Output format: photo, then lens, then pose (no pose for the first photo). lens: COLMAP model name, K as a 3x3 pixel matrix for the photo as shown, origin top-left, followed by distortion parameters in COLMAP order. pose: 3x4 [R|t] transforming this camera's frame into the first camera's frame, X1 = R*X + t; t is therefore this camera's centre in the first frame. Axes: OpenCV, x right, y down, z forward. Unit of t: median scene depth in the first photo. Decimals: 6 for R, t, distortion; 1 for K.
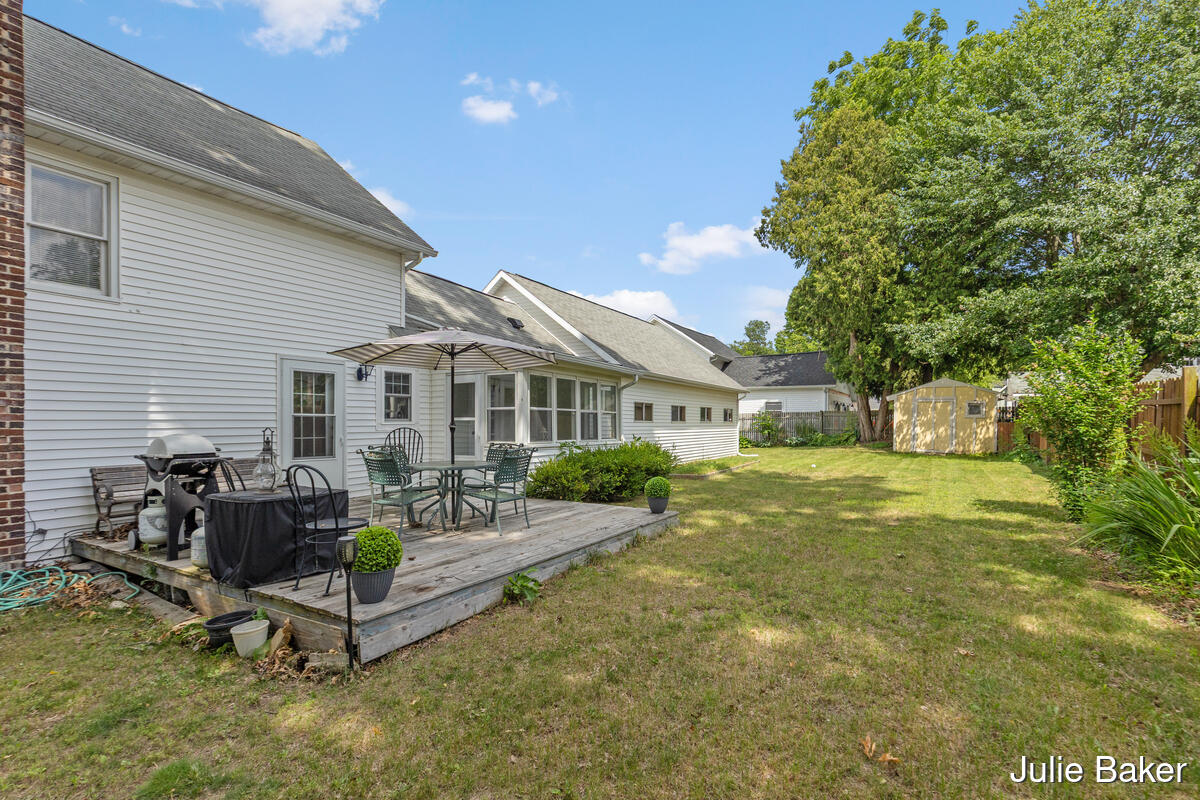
lens RADIAL K [[543.2, 0, 597.5], [0, 543.2, 418.1], [0, 0, 1]] dist [0.000832, -0.000151]
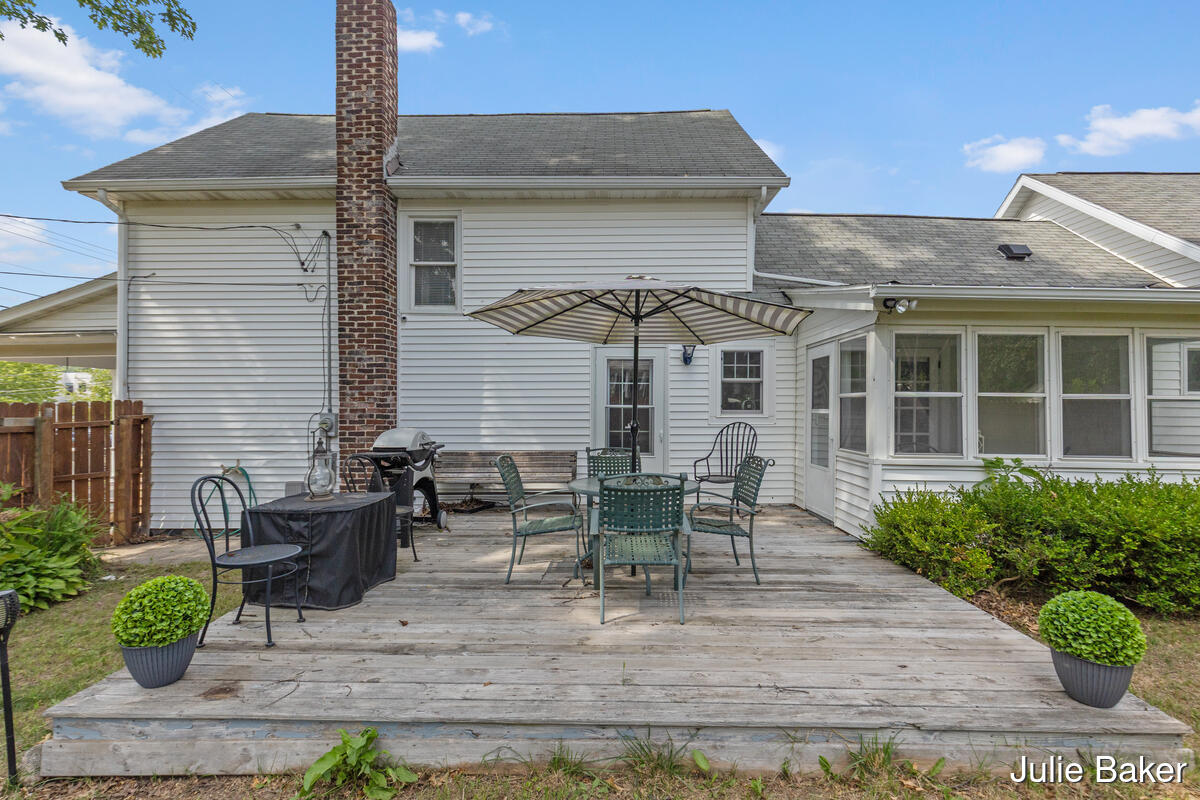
lens RADIAL K [[533.5, 0, 600.0], [0, 533.5, 400.0], [0, 0, 1]] dist [0.008118, -0.000584]
pose [[0.512488, -0.008567, -0.858652, 0.191348], [0.004160, 0.999963, -0.007493, -0.008883], [0.858684, 0.000268, 0.512505, 0.447814]]
